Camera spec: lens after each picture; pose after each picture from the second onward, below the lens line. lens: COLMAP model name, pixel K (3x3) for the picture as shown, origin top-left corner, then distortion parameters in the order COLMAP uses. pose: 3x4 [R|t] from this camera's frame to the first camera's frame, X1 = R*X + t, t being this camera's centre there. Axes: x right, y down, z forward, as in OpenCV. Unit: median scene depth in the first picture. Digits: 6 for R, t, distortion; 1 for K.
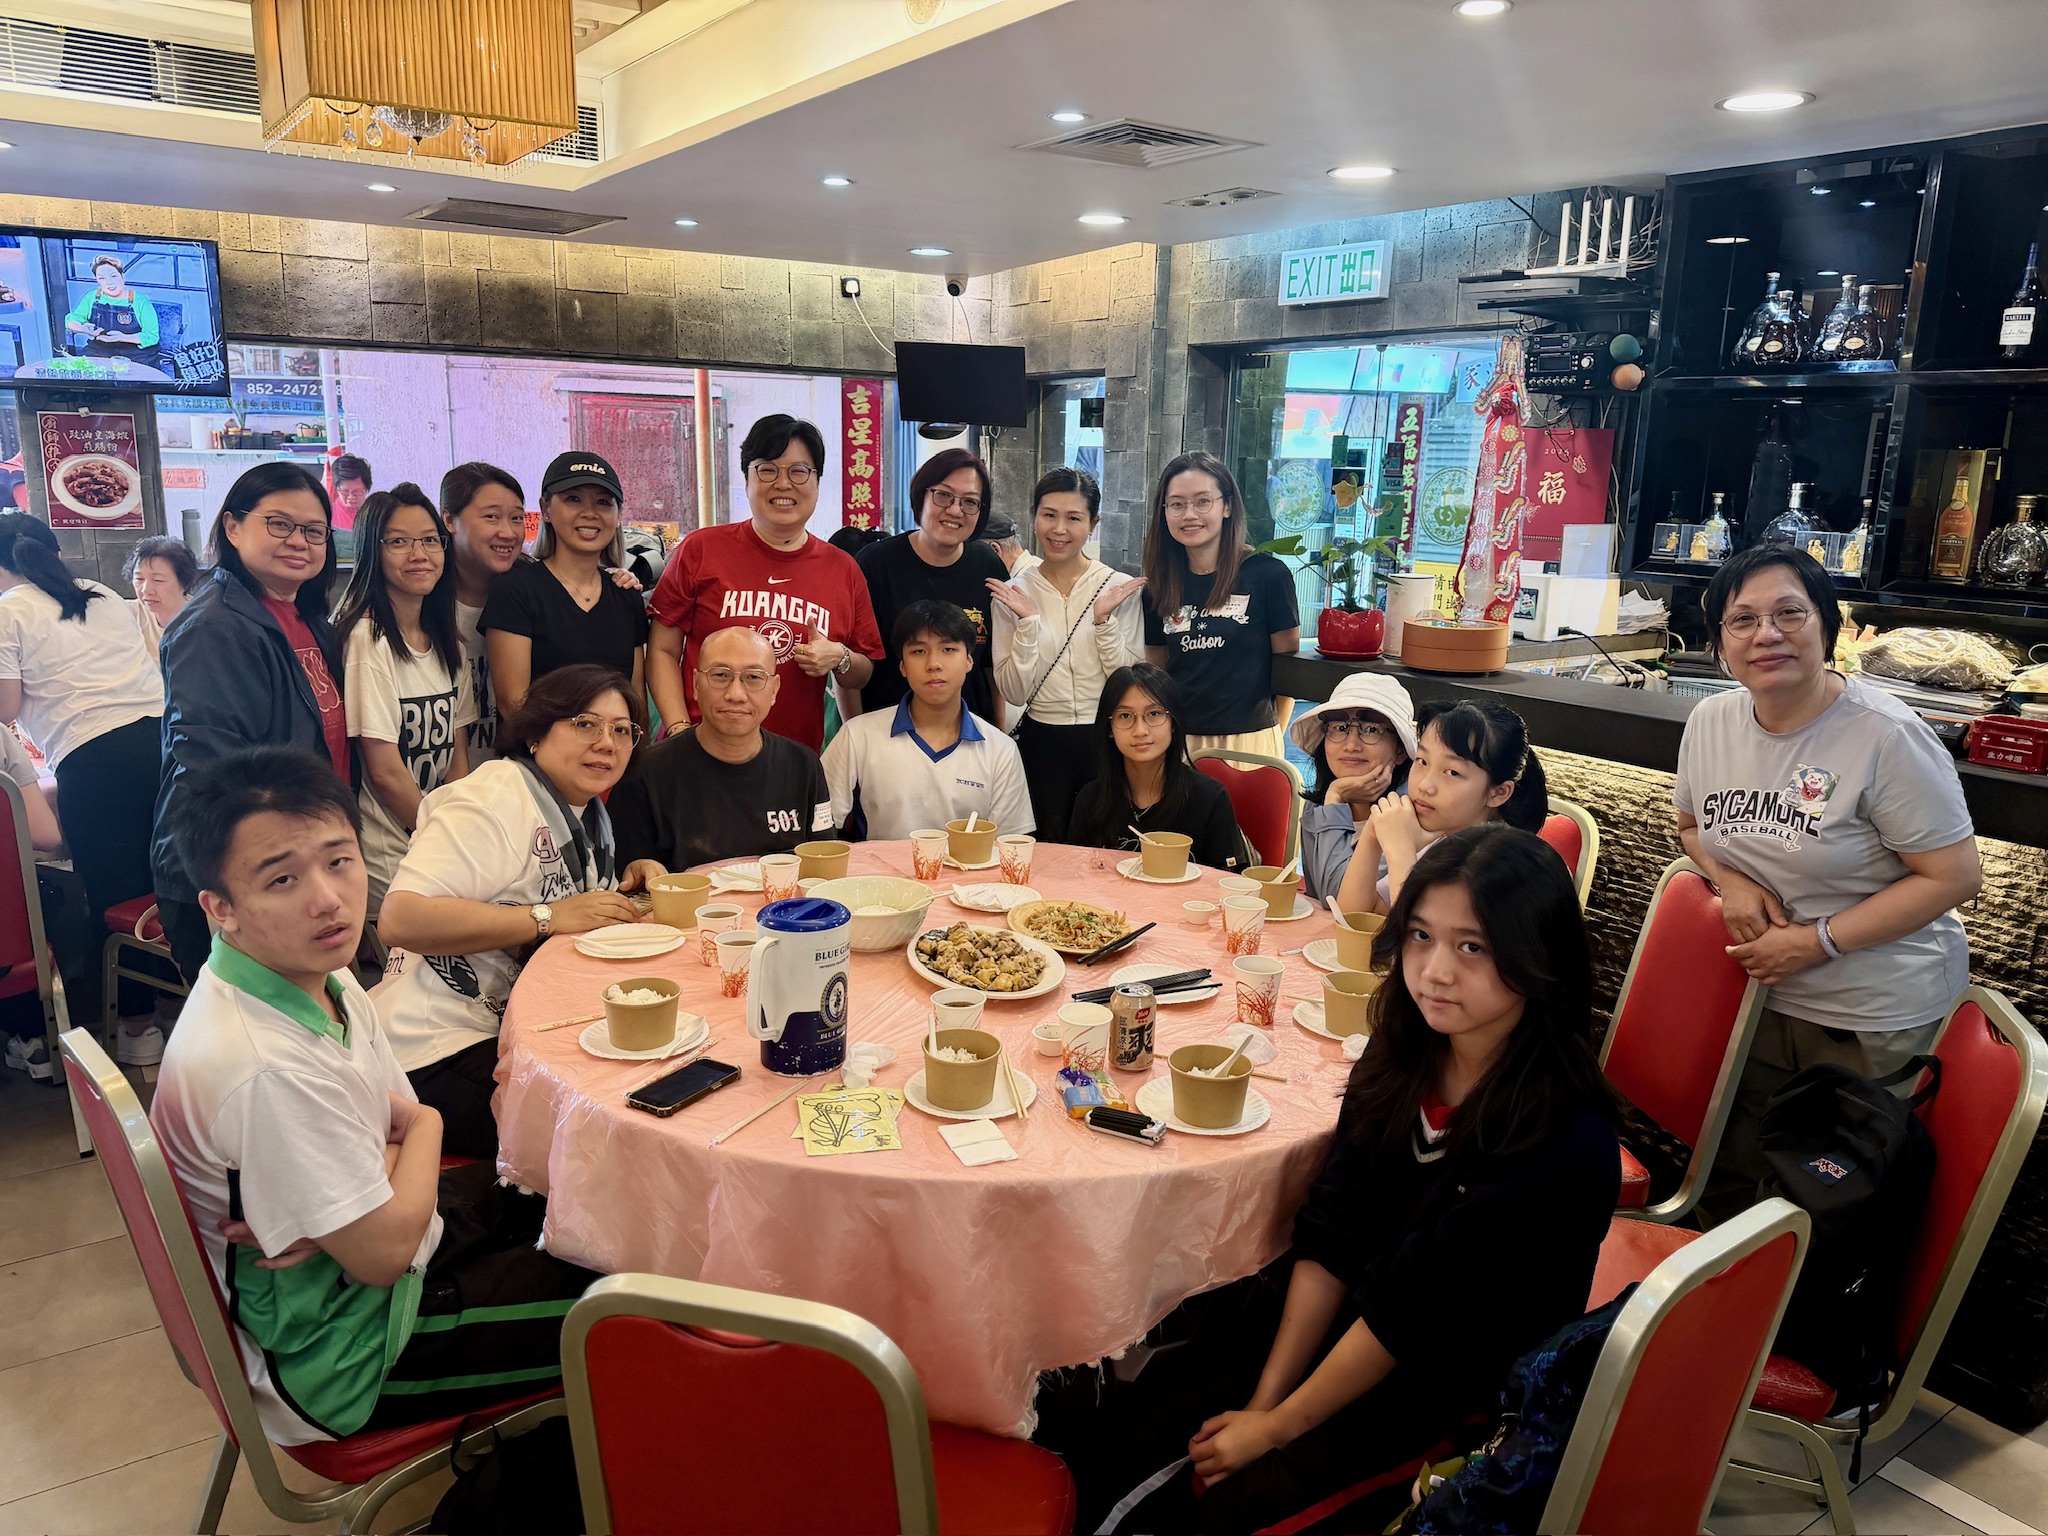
lens RADIAL K [[1429.4, 0, 1024.0], [0, 1429.4, 768.0], [0, 0, 1]] dist [-0.001970, -0.005461]
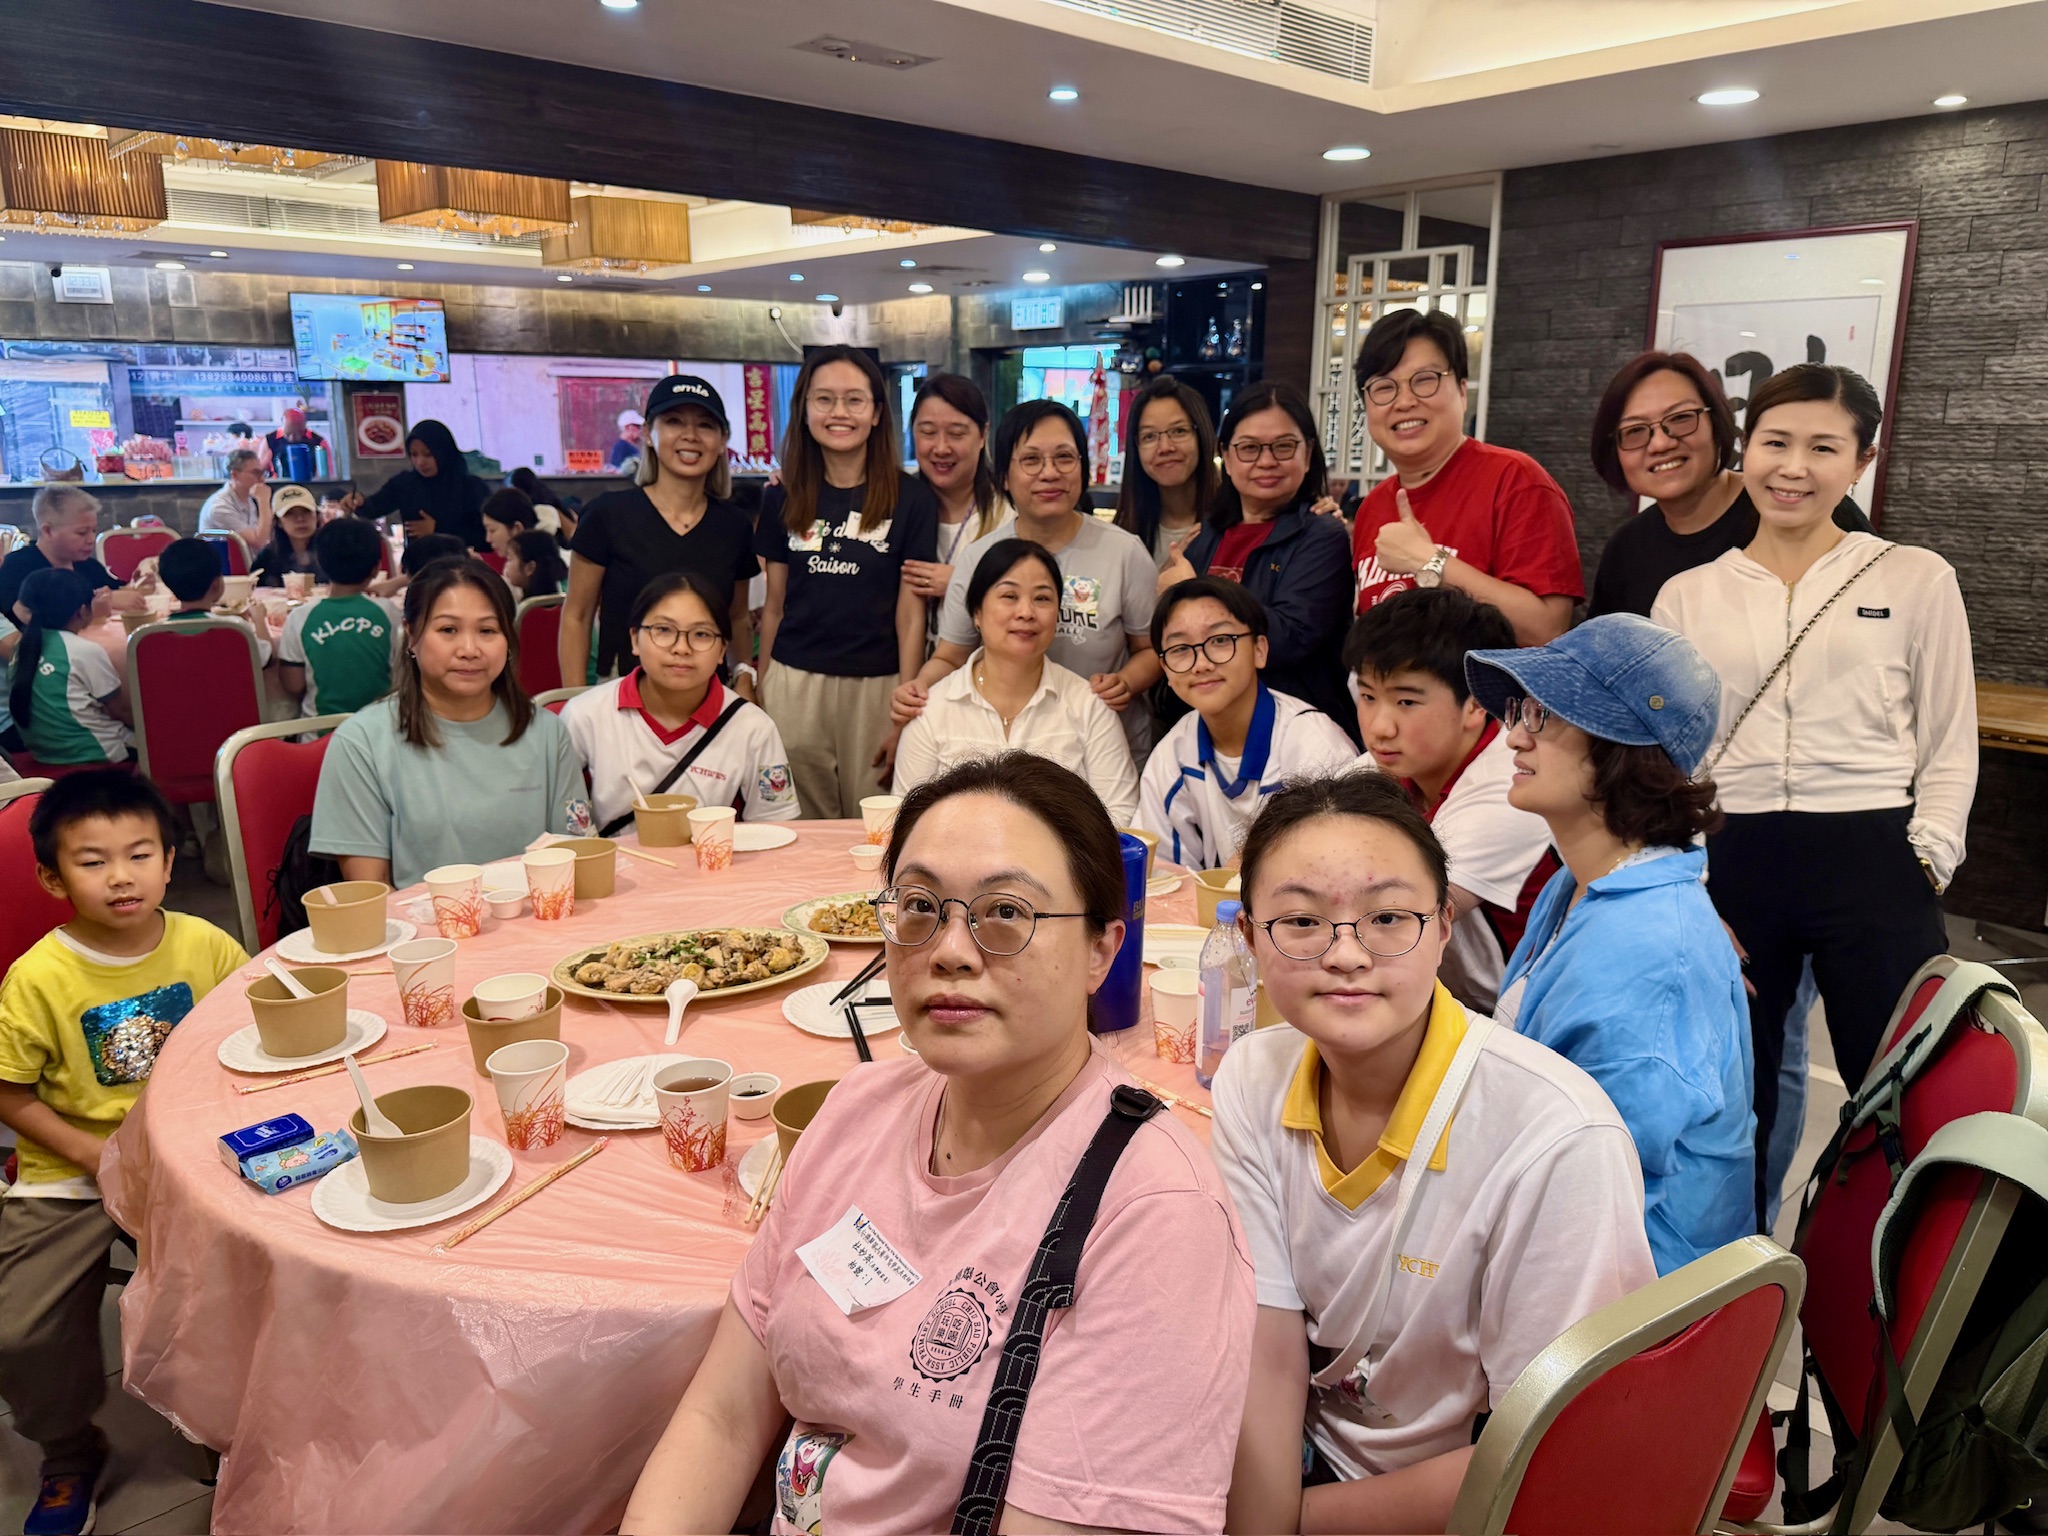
lens RADIAL K [[1429.4, 0, 1024.0], [0, 1429.4, 768.0], [0, 0, 1]] dist [-0.001970, -0.005461]
pose [[0.992061, -0.047352, 0.116506, -0.058251], [0.044930, 0.998718, 0.023331, 0.214599], [-0.117462, -0.017911, 0.992916, -0.880039]]
